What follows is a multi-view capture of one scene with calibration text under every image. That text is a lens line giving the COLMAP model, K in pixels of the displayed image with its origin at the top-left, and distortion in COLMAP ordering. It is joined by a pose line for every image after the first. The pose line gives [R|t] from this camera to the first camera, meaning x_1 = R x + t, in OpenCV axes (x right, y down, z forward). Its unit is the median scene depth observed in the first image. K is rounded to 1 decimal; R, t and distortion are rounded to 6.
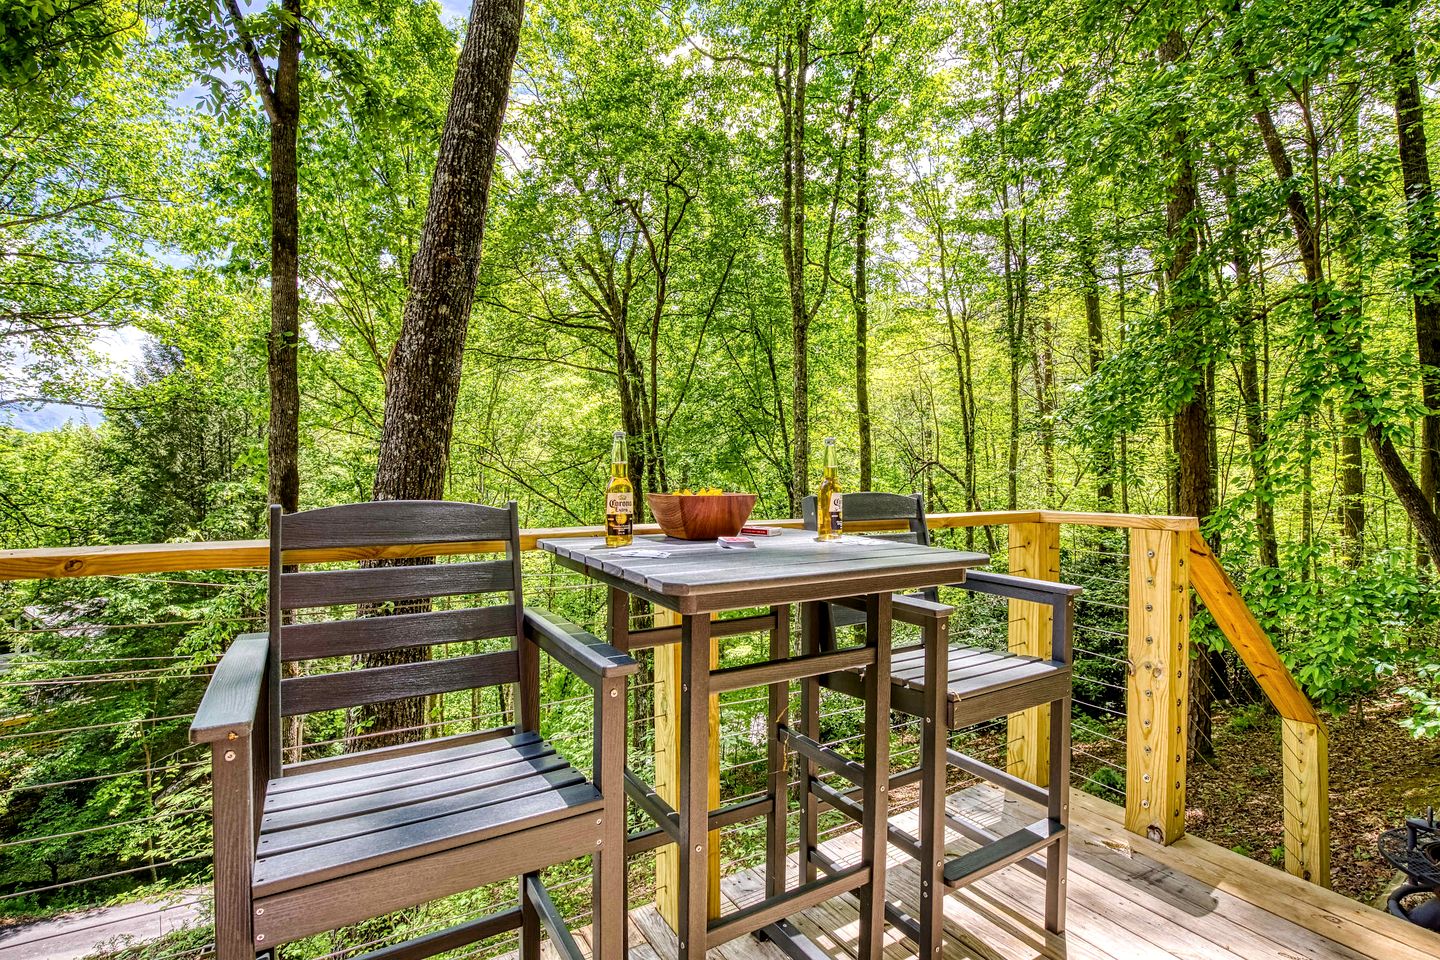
lens RADIAL K [[673.7, 0, 720.7], [0, 673.7, 466.6], [0, 0, 1]] dist [-0.006614, -0.000482]
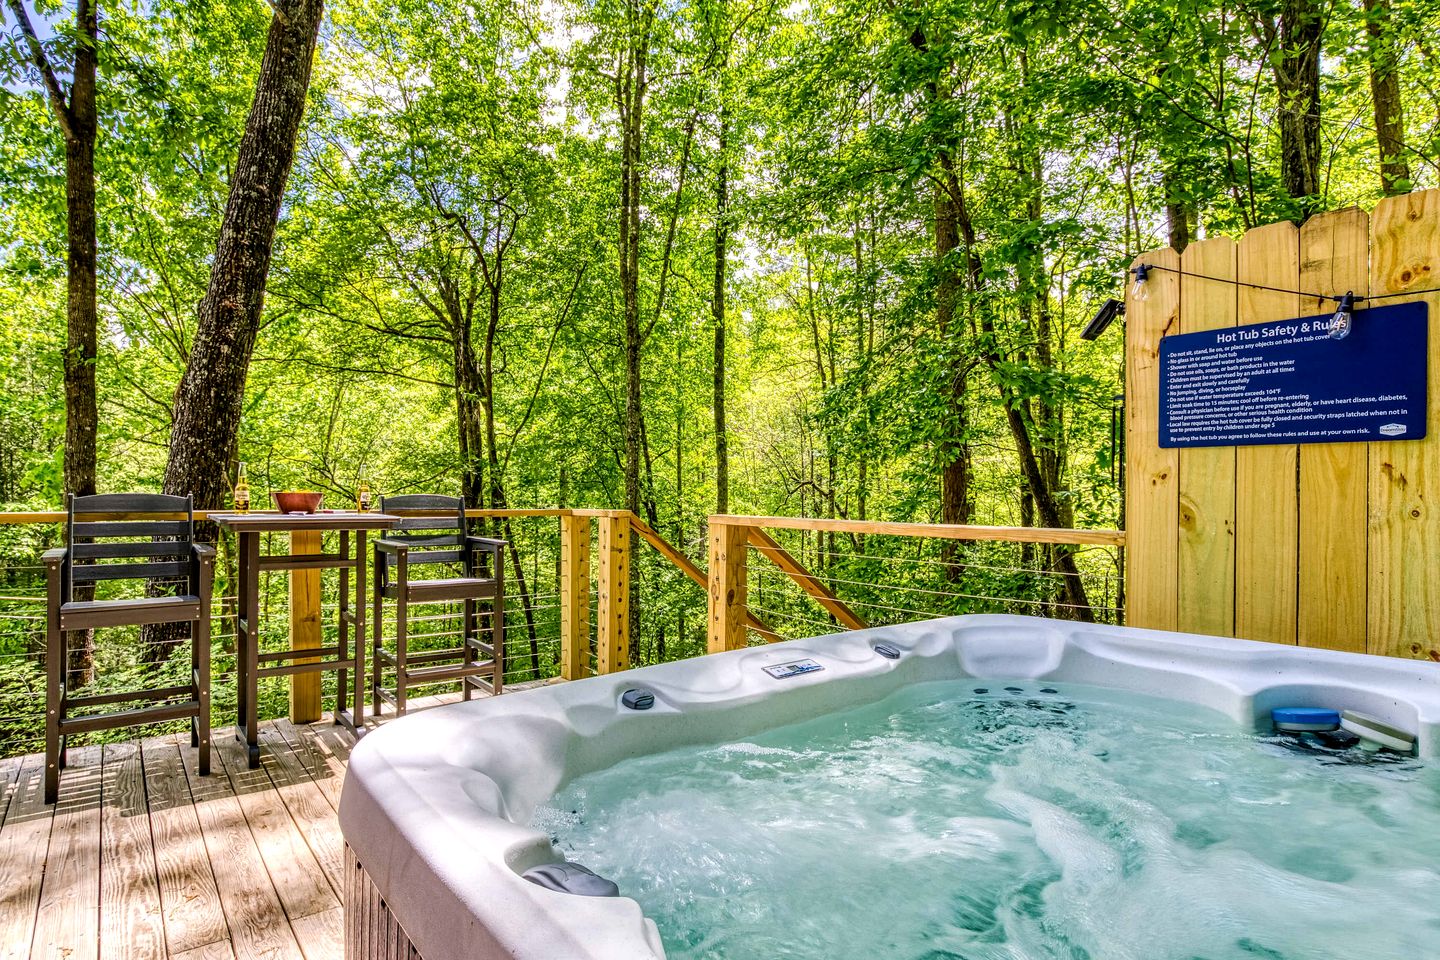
lens RADIAL K [[787.1, 0, 718.5], [0, 787.1, 491.4], [0, 0, 1]] dist [-0.003723, 0.000993]
pose [[0.994462, 0.001371, 0.105085, 0.164825], [-0.001769, 0.999992, 0.003686, 0.005952], [-0.105079, -0.003852, 0.994456, -0.253013]]
